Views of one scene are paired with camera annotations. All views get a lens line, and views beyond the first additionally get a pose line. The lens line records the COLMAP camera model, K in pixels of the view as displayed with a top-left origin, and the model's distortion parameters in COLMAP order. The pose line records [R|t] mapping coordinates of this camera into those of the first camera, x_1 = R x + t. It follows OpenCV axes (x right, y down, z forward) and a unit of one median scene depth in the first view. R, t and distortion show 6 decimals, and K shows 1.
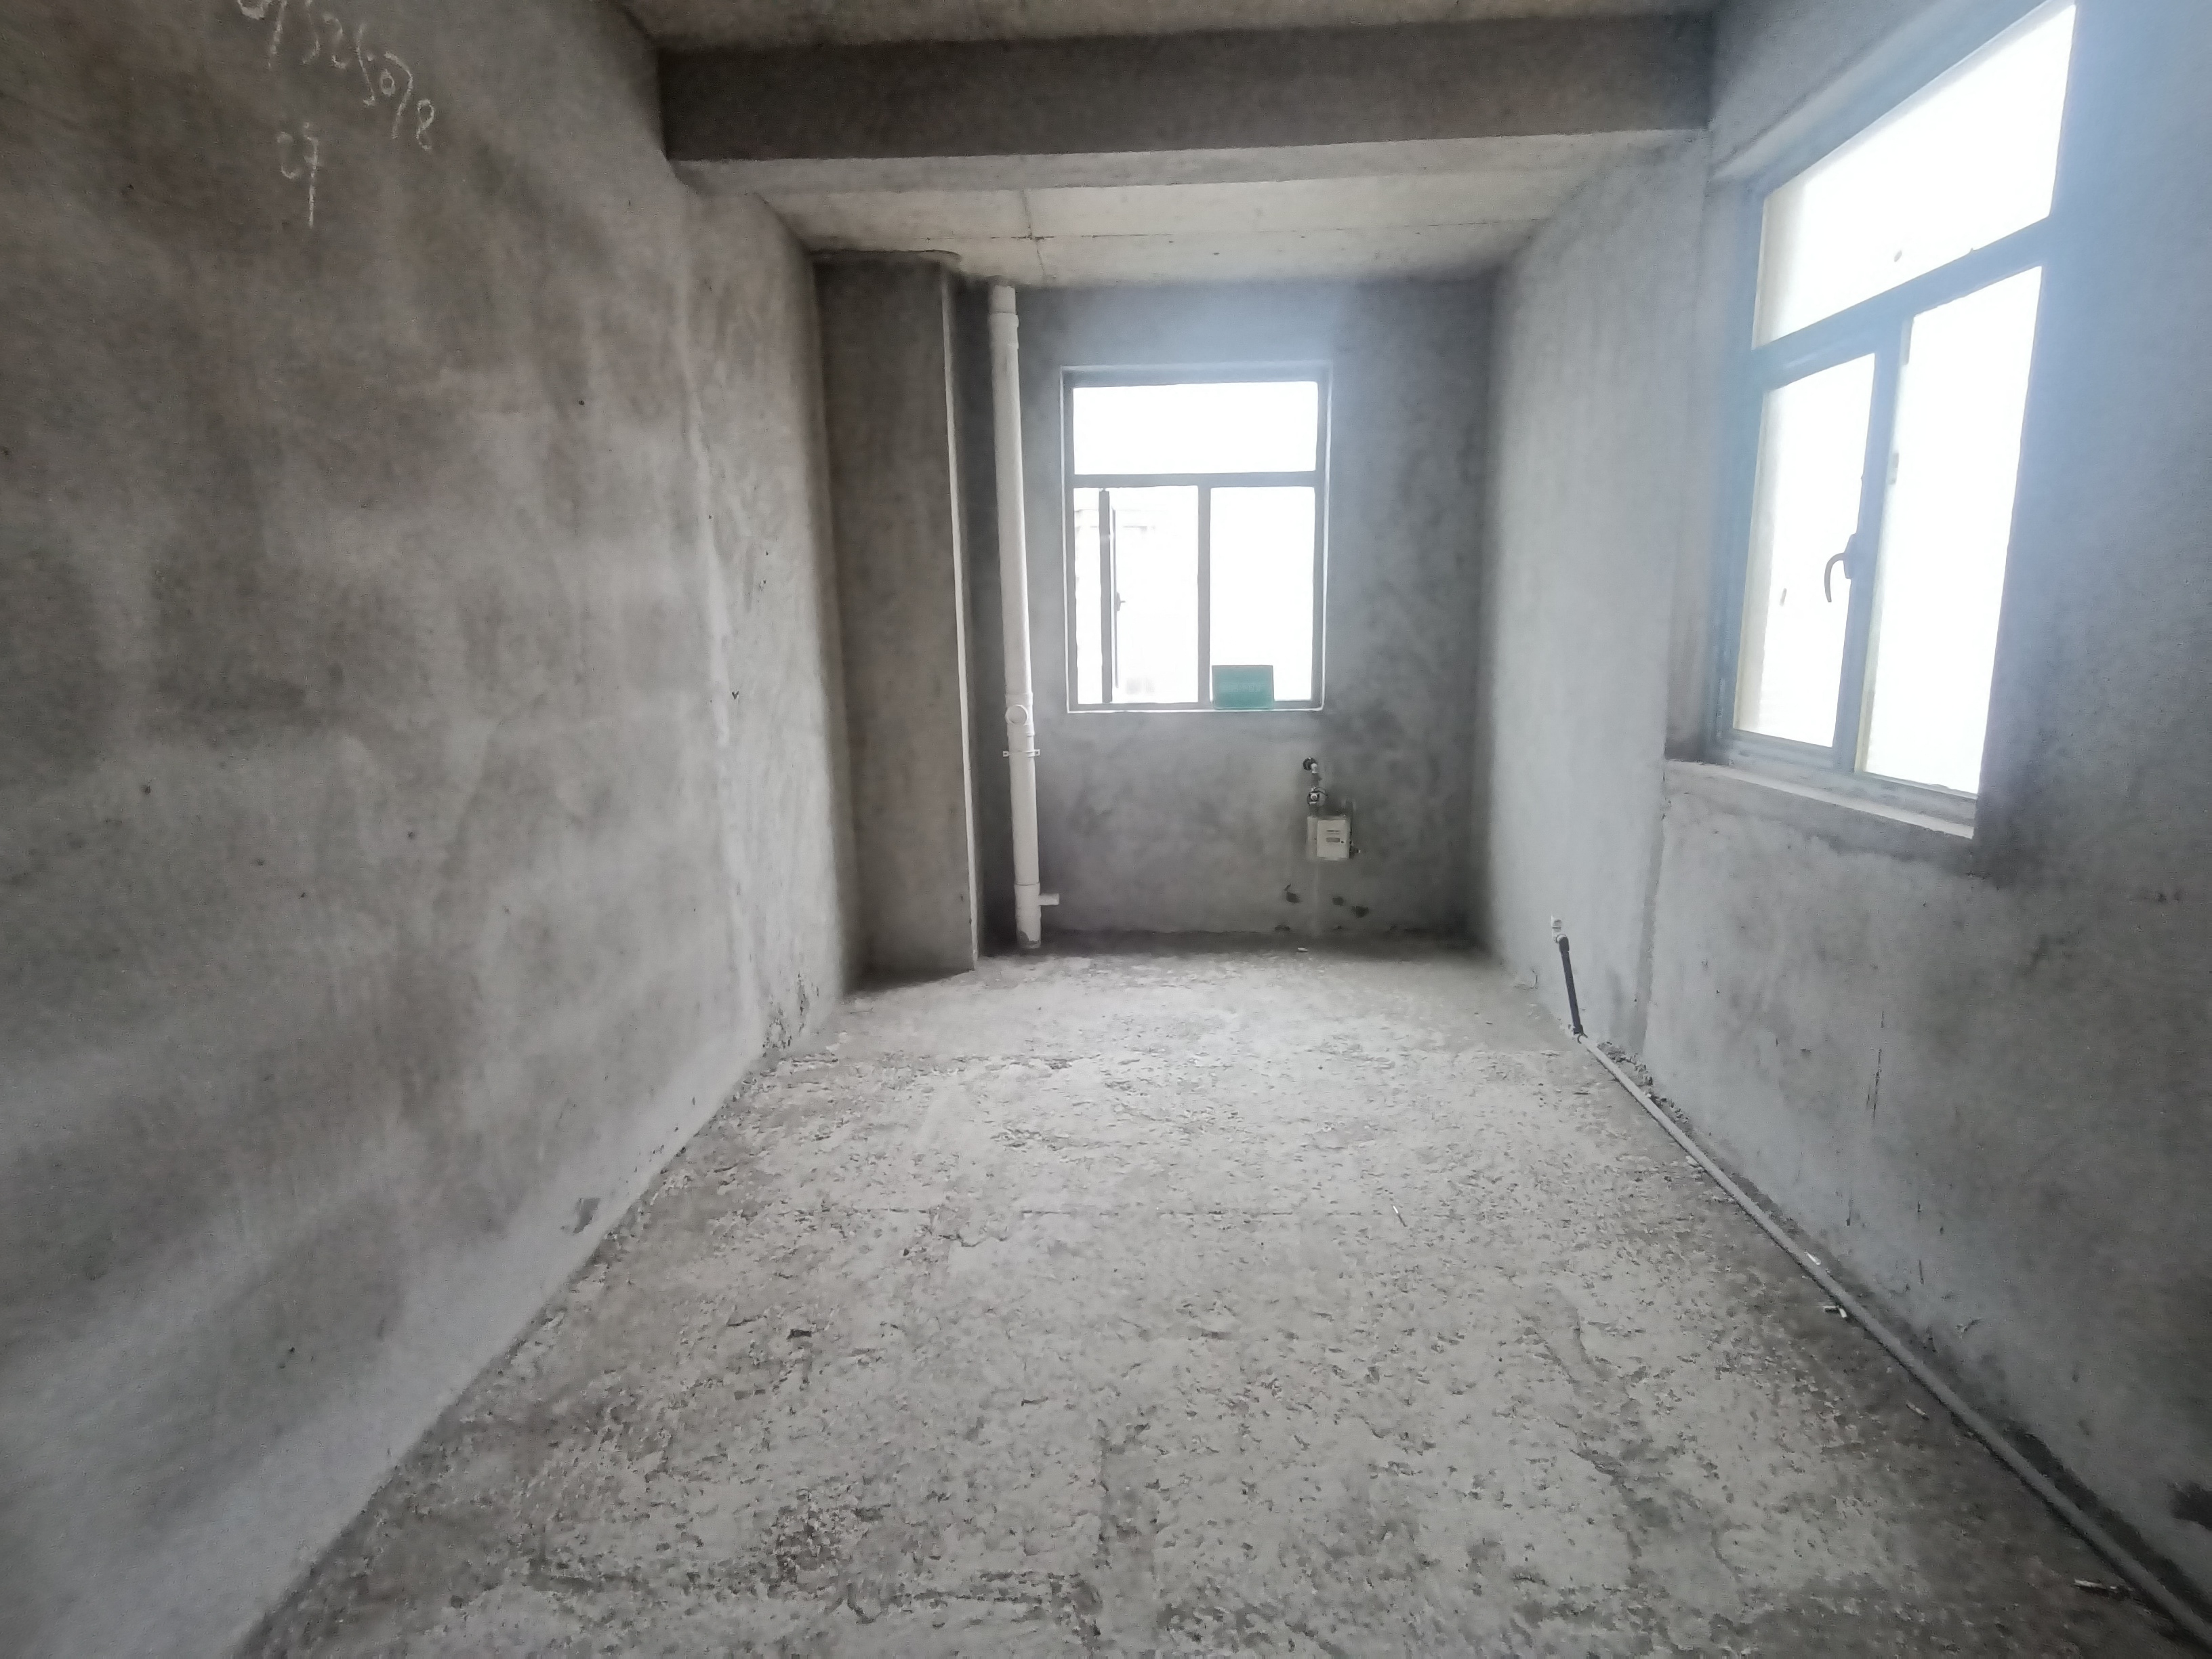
lens RADIAL K [[1101.3, 0, 1100.3], [0, 1101.3, 830.4], [0, 0, 1]] dist [0.014300, -0.007545]
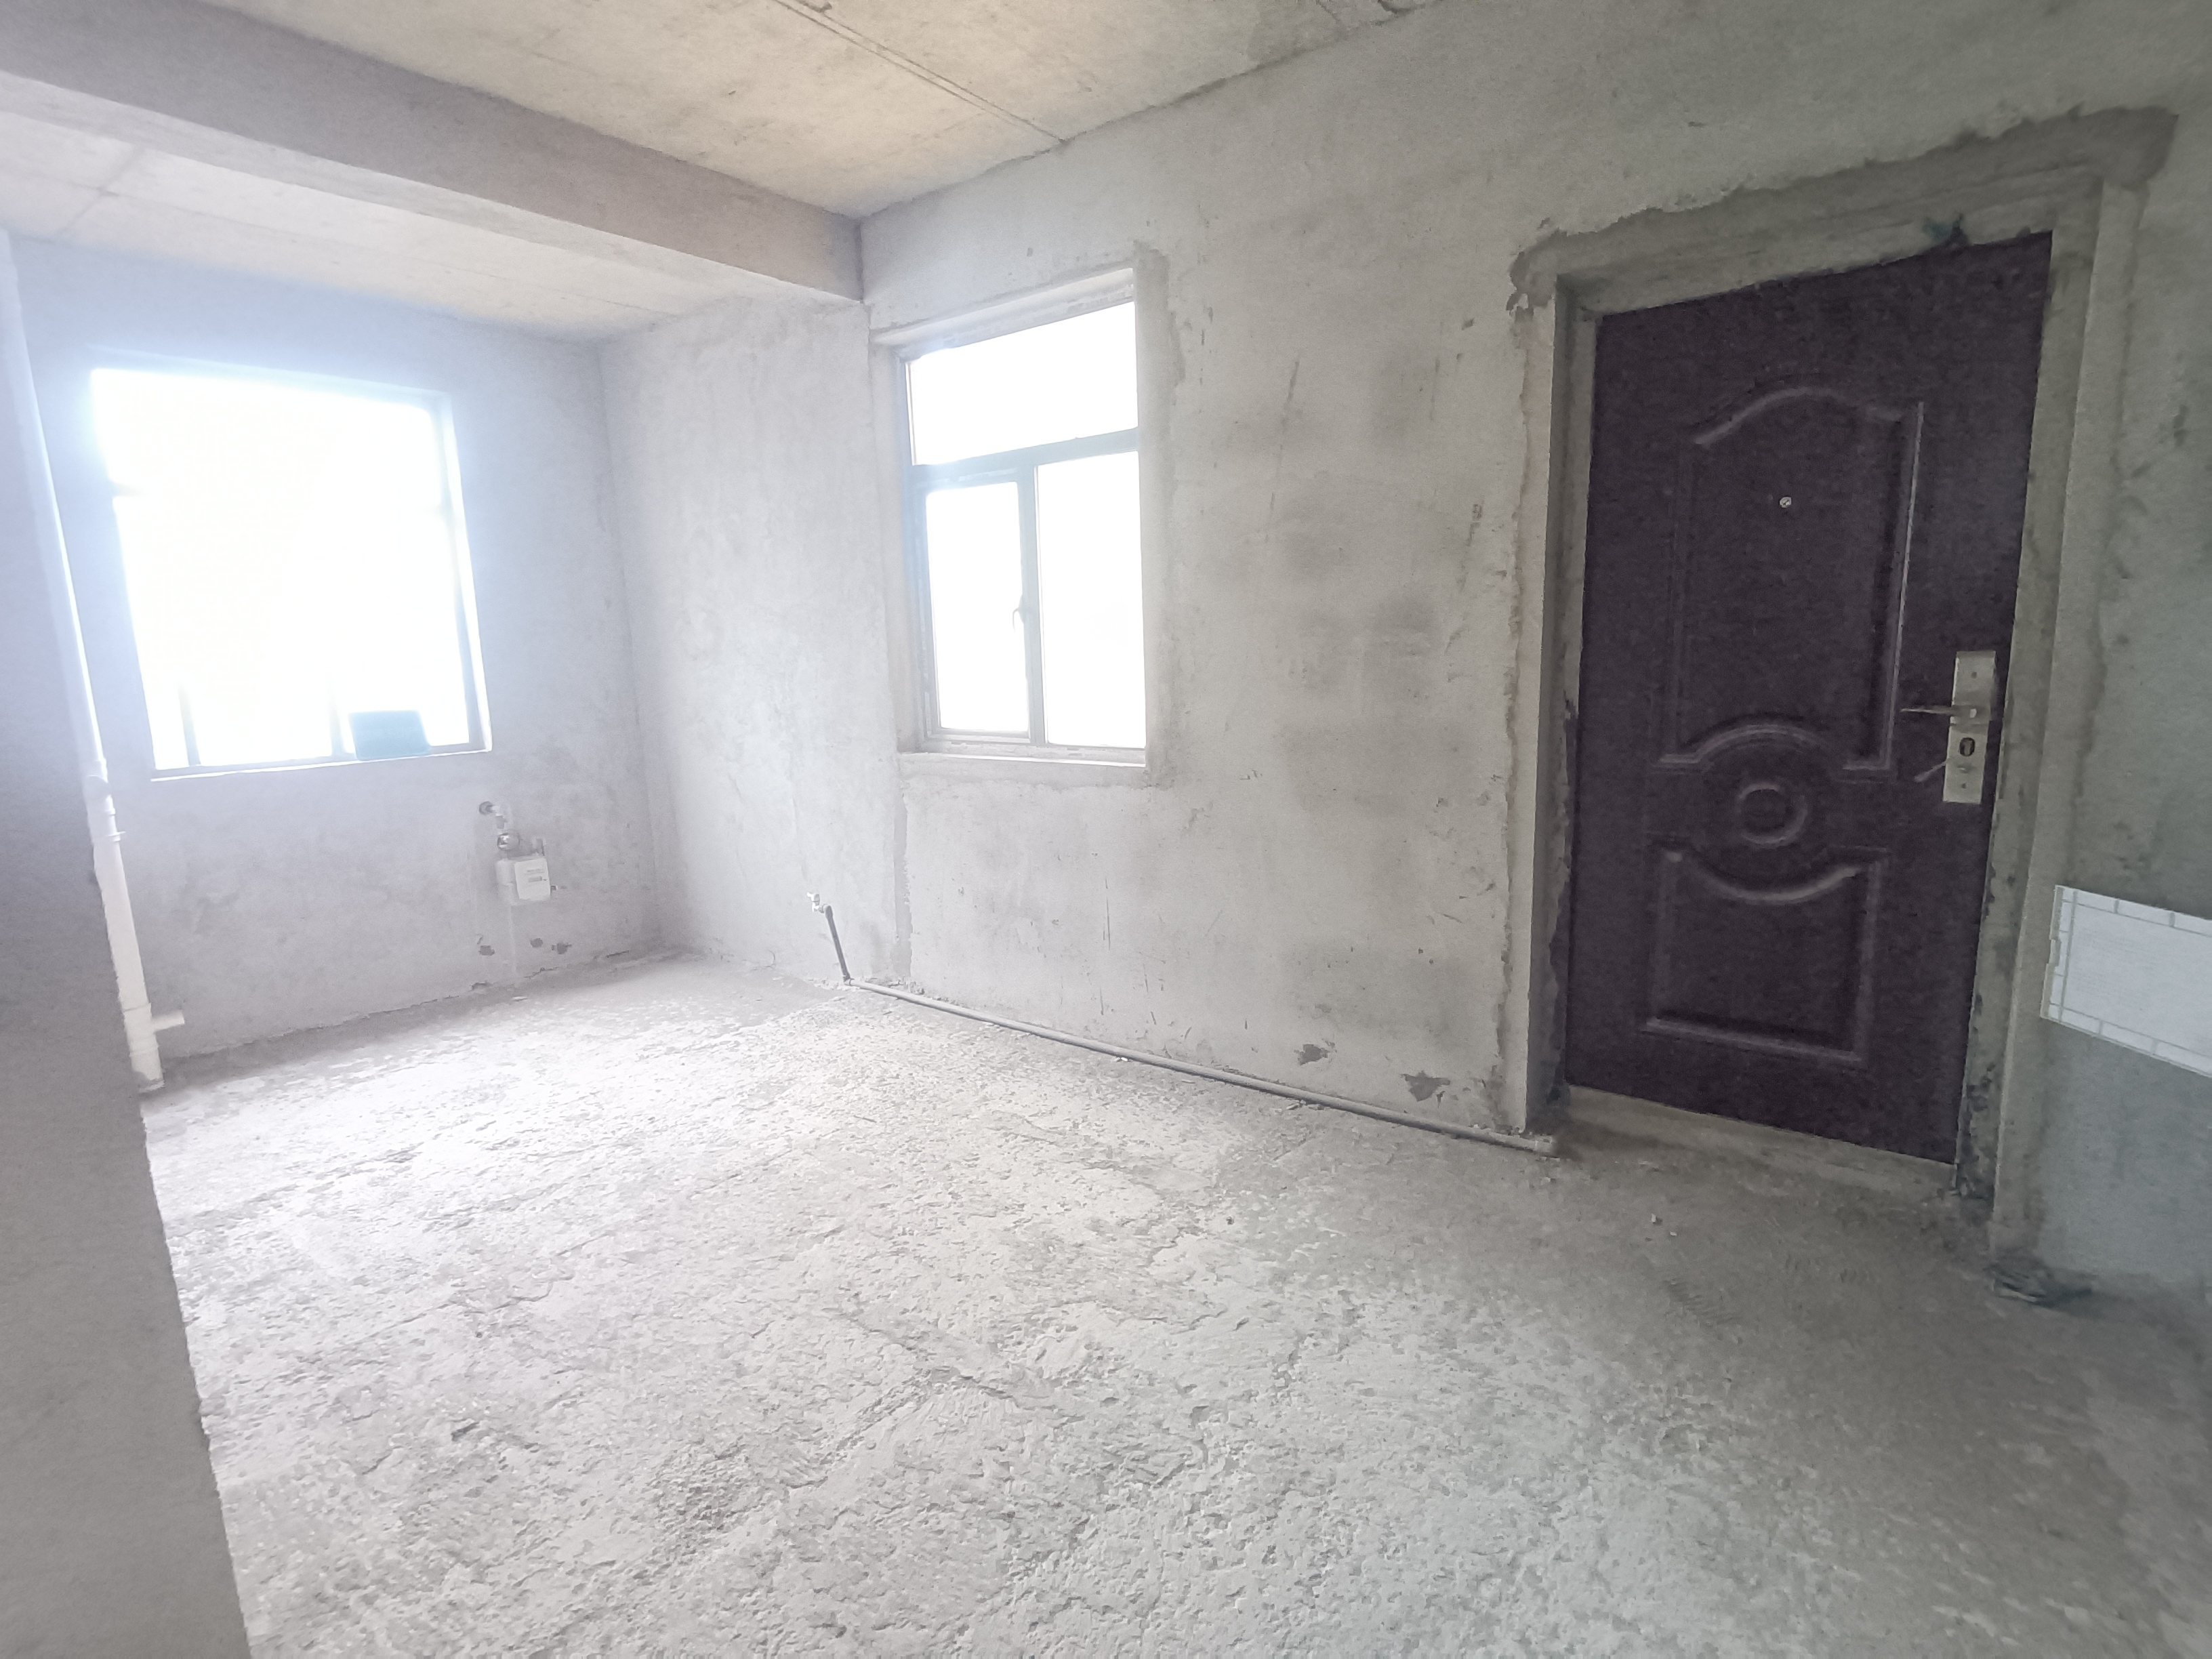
lens RADIAL K [[1101.3, 0, 1112.6], [0, 1101.3, 830.7], [0, 0, 1]] dist [0.014300, -0.007545]
pose [[0.592091, -0.140359, 0.793554, -0.466420], [0.169556, 0.984370, 0.047599, 0.010818], [-0.787832, 0.106369, 0.606635, -0.023396]]
